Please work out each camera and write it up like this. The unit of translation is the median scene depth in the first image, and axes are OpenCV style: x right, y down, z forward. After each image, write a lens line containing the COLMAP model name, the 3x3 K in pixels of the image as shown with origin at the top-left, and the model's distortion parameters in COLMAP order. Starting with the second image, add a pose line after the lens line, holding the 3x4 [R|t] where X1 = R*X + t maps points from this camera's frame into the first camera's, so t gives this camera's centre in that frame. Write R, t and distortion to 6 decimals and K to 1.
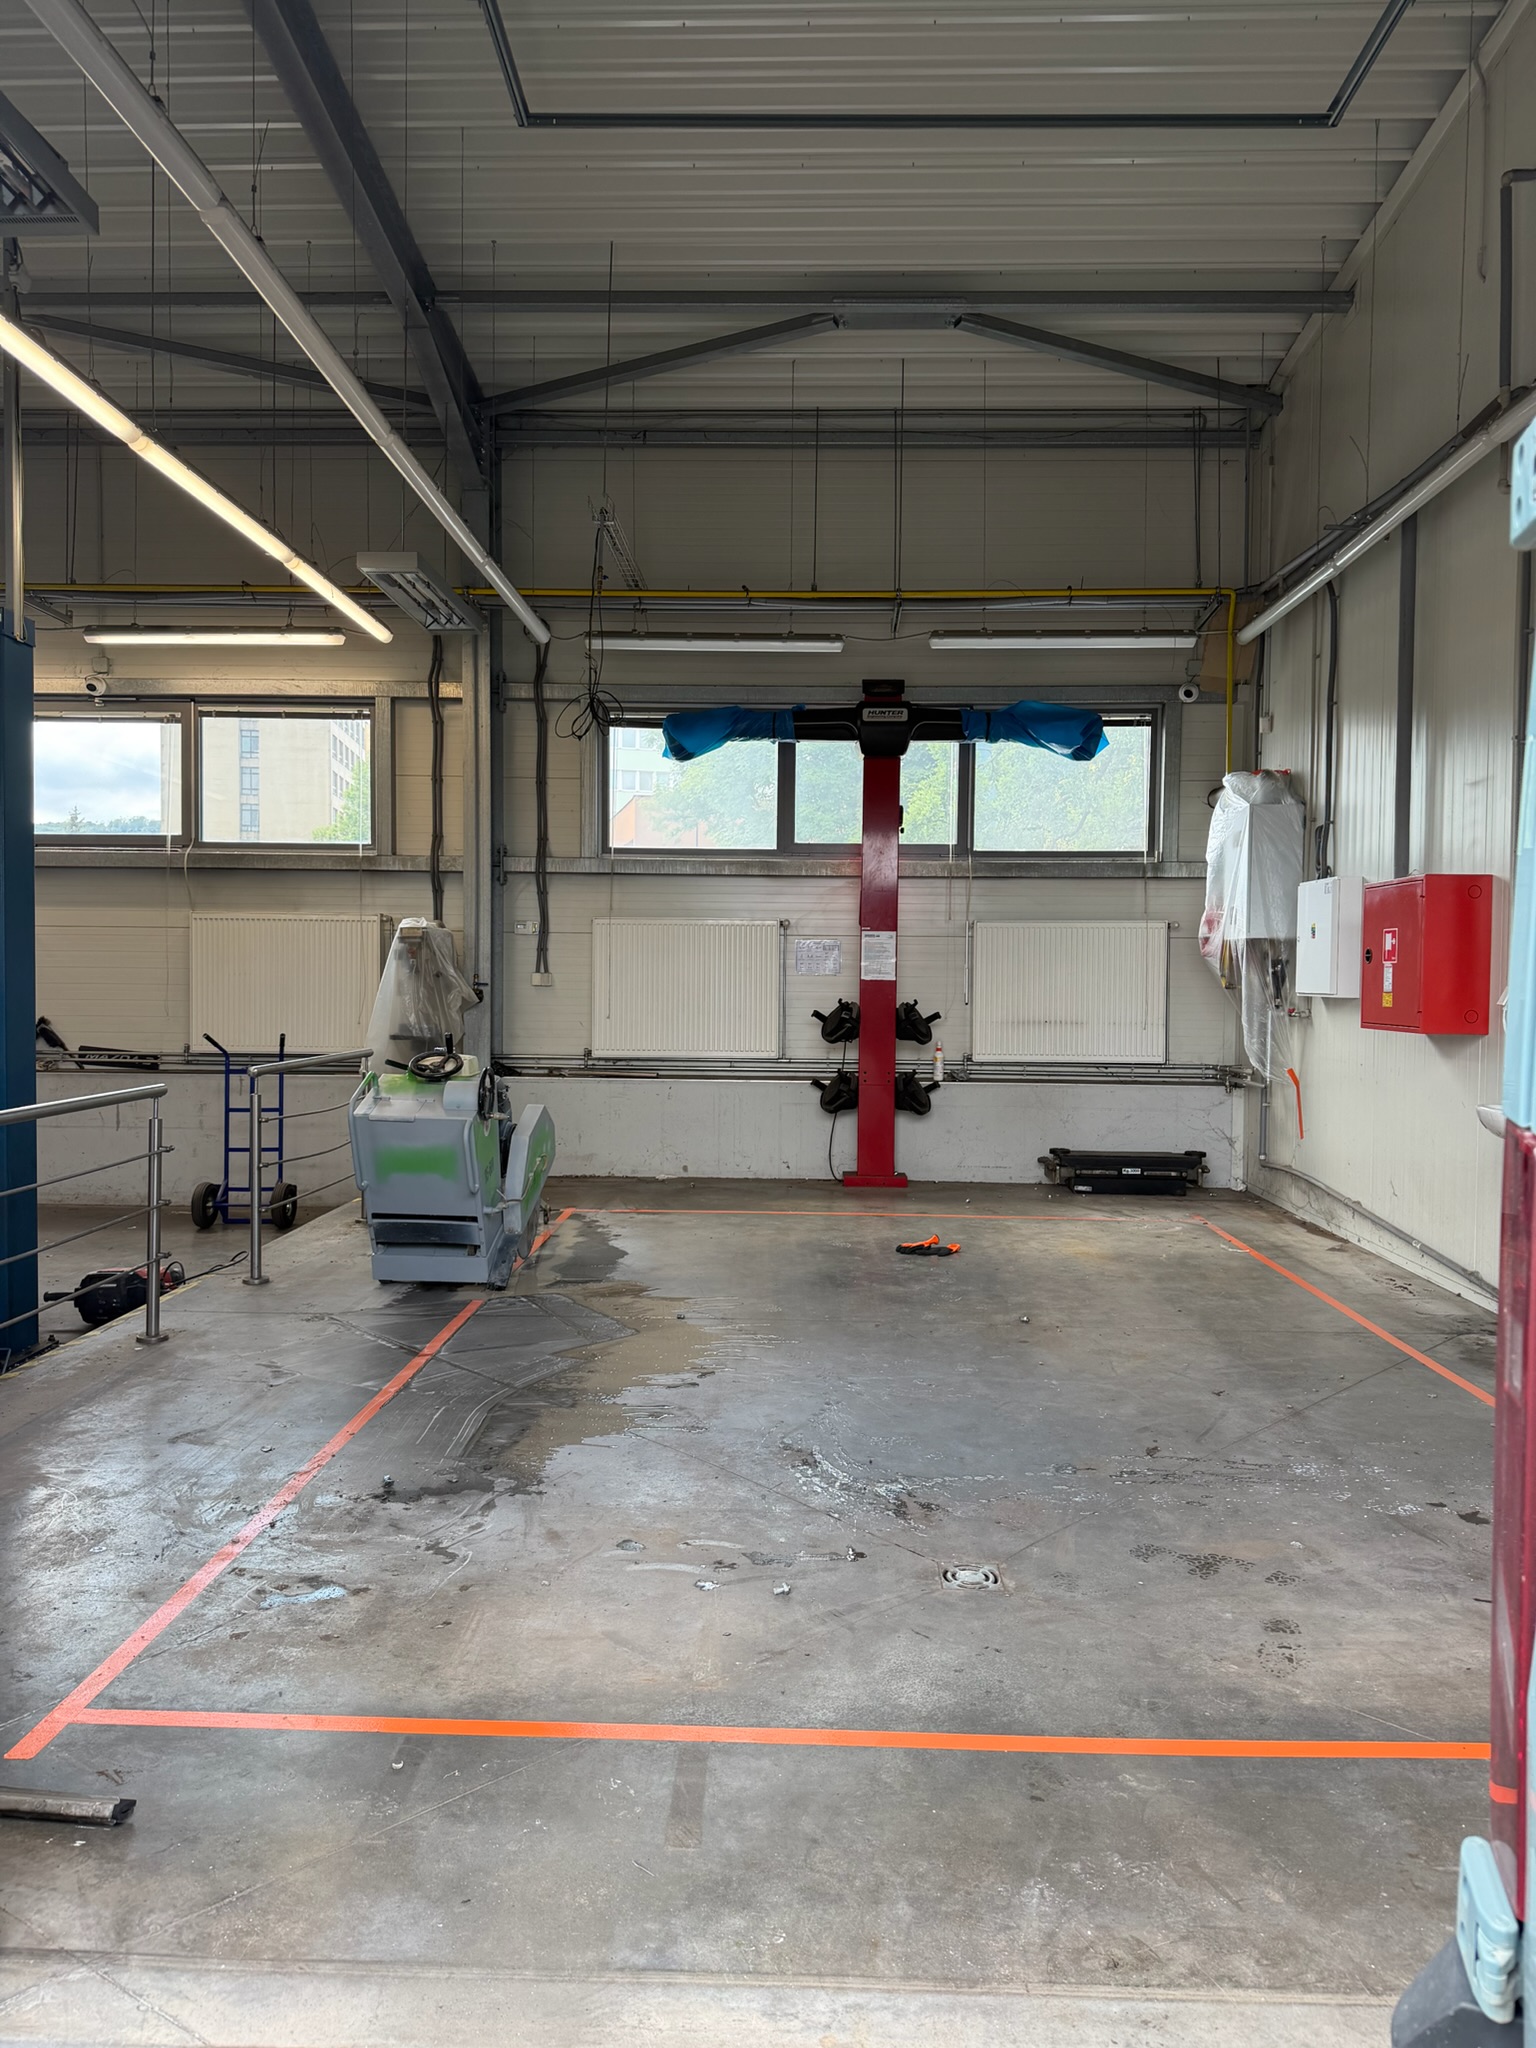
lens RADIAL K [[1430.0, 0, 750.3], [0, 1430.0, 1034.9], [0, 0, 1]] dist [0.048815, -0.050938]
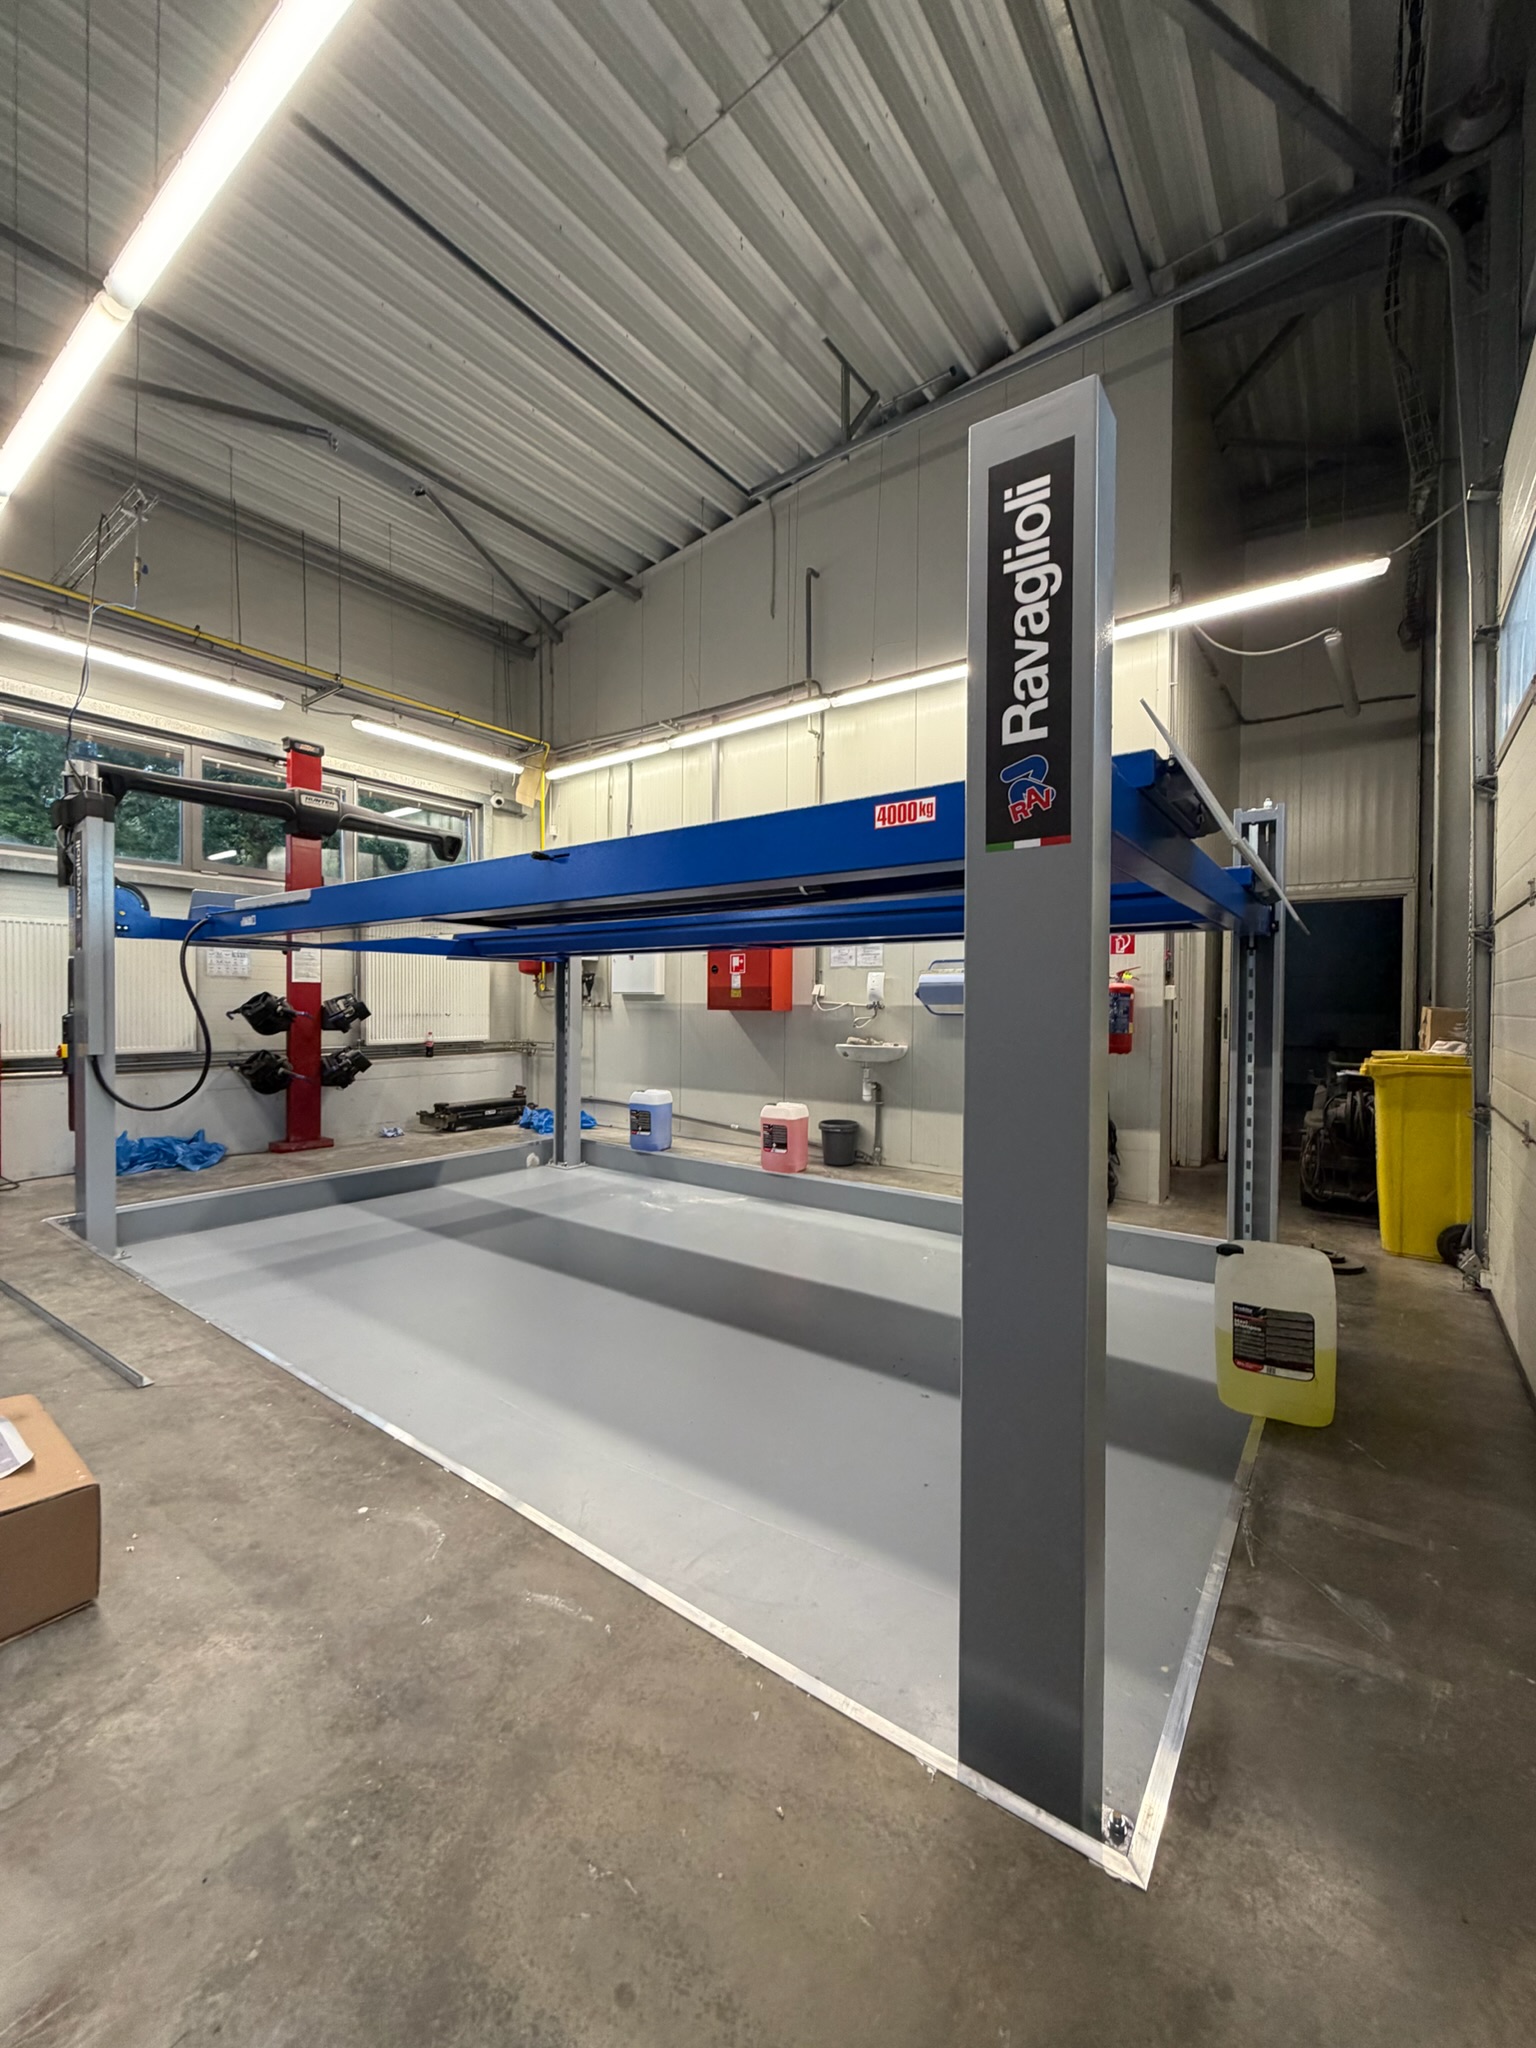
lens RADIAL K [[826.6, 0, 775.5], [0, 826.6, 1023.3], [0, 0, 1]] dist [0.003522, -0.000479]
pose [[0.558088, -0.024360, 0.829424, -0.279919], [0.032891, 0.999433, 0.007221, 0.005223], [-0.829130, 0.023251, 0.558573, 0.262354]]
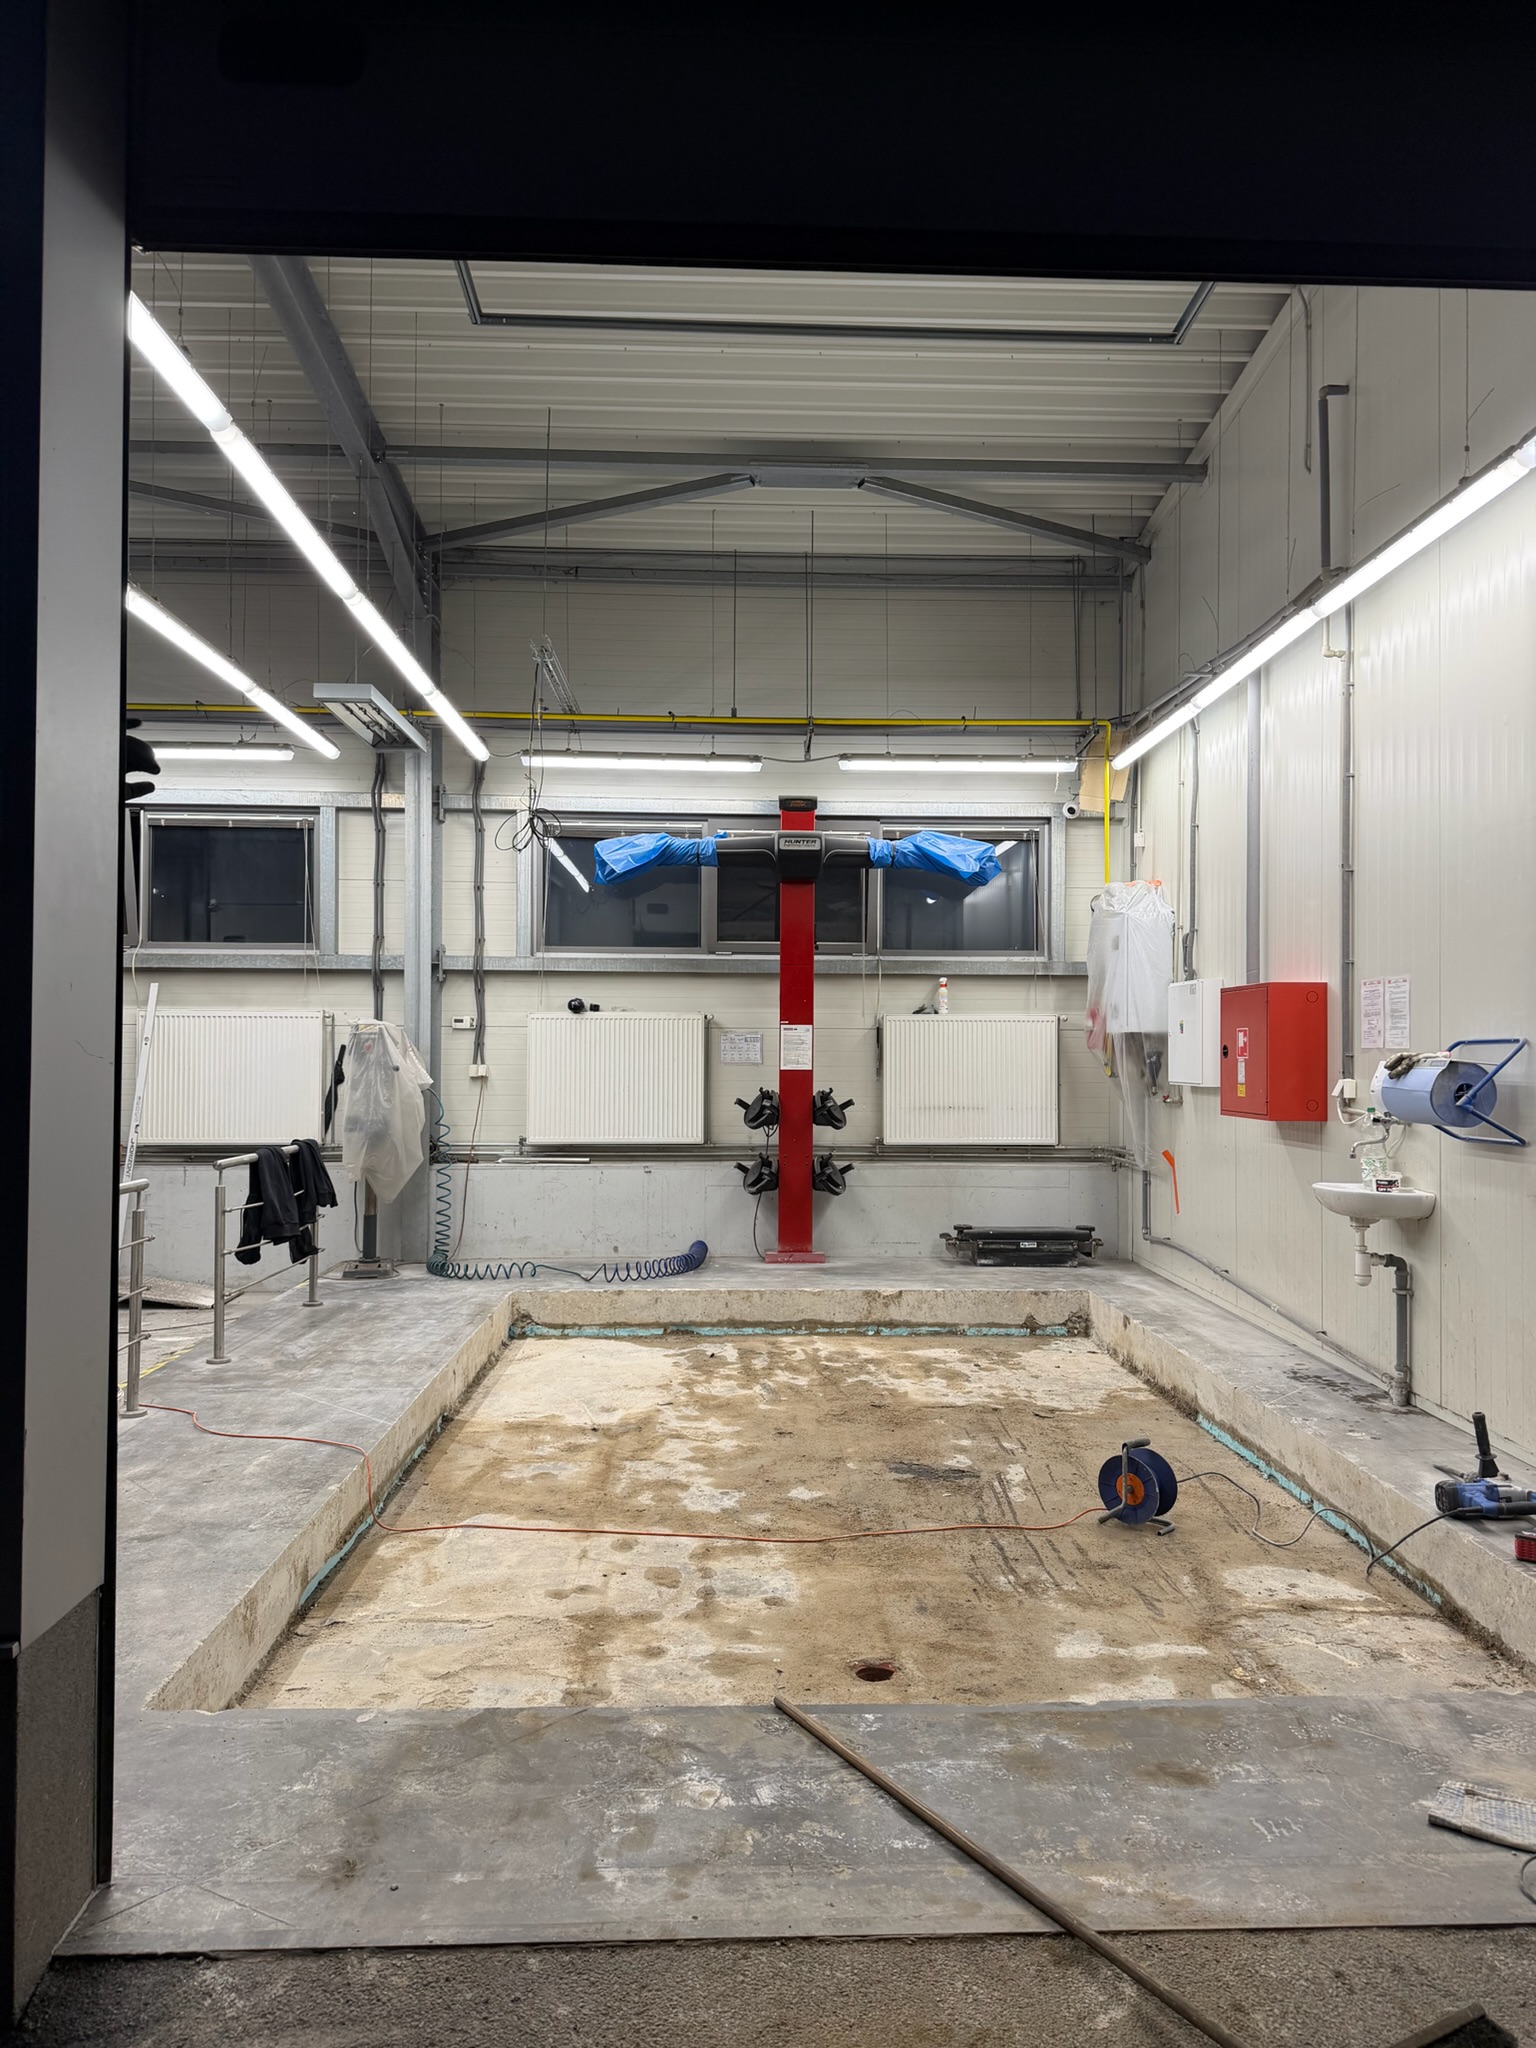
lens RADIAL K [[1430.0, 0, 769.2], [0, 1430.0, 1050.9], [0, 0, 1]] dist [0.048815, -0.050938]
pose [[0.997297, -0.005172, 0.073296, -0.009734], [0.008361, 0.999028, -0.043271, -0.006626], [-0.073001, 0.043767, 0.996371, -0.074942]]
